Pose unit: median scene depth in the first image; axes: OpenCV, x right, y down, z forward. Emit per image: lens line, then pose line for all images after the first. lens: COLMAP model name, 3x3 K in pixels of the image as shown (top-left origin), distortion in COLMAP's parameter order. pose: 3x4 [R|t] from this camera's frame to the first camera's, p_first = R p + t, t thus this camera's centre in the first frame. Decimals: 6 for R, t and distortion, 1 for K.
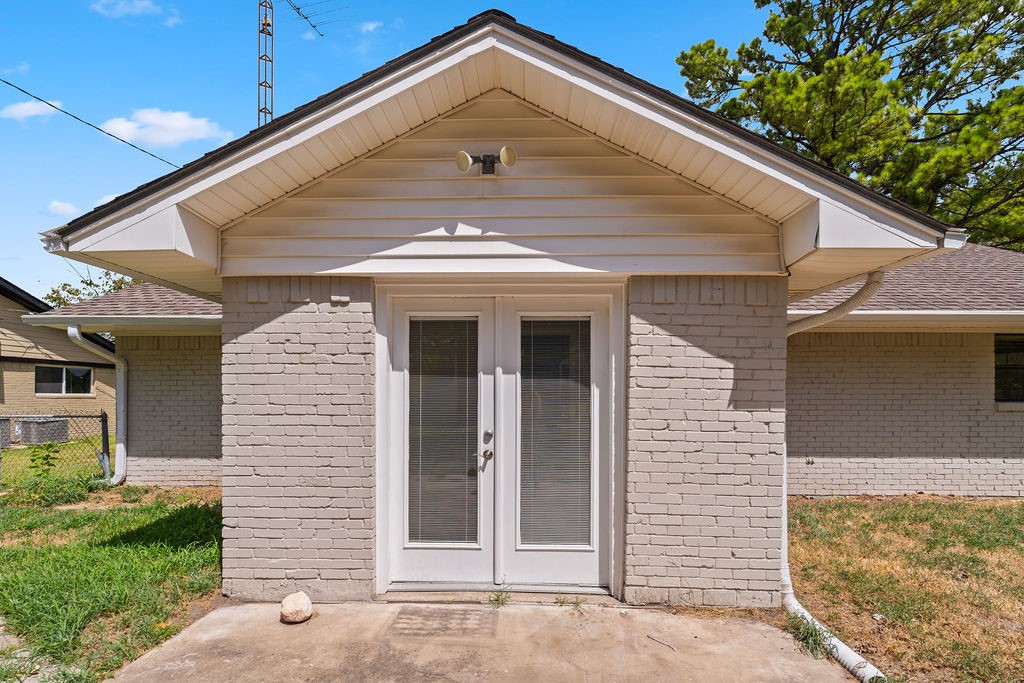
lens RADIAL K [[461.0, 0, 511.8], [0, 461.0, 391.8], [0, 0, 1]] dist [-0.000775, -0.000038]
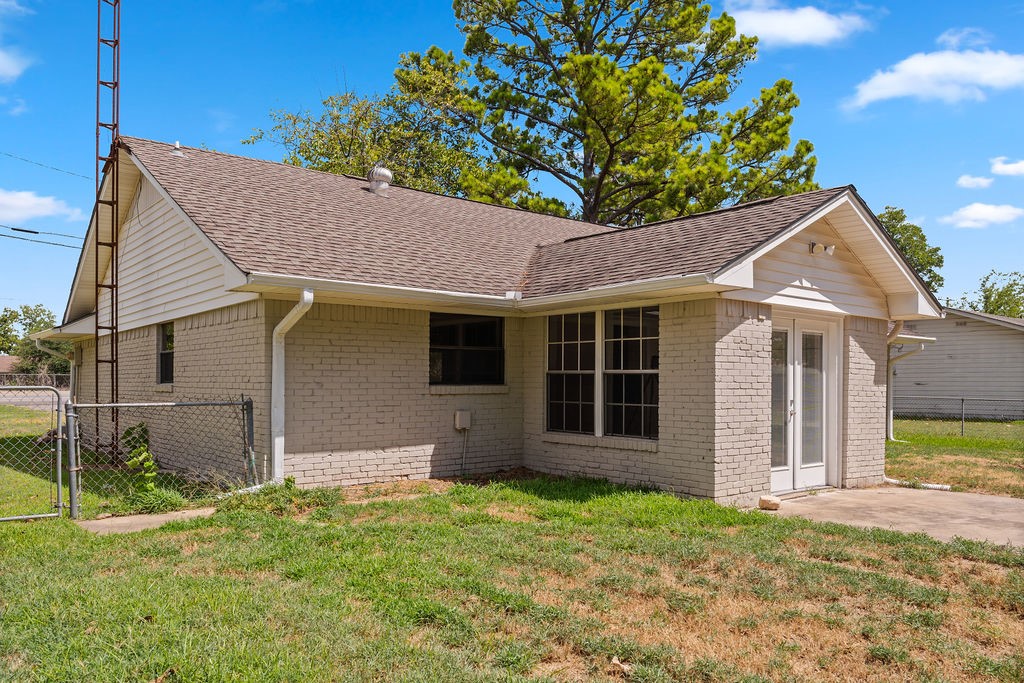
lens RADIAL K [[767.4, 0, 512.6], [0, 767.4, 383.7], [0, 0, 1]] dist [-0.000478, 0.000096]
pose [[0.759814, 0.003540, 0.650131, -2.657454], [-0.005615, 0.999984, 0.001118, 0.033861], [-0.650116, -0.004500, 0.759822, -0.469770]]
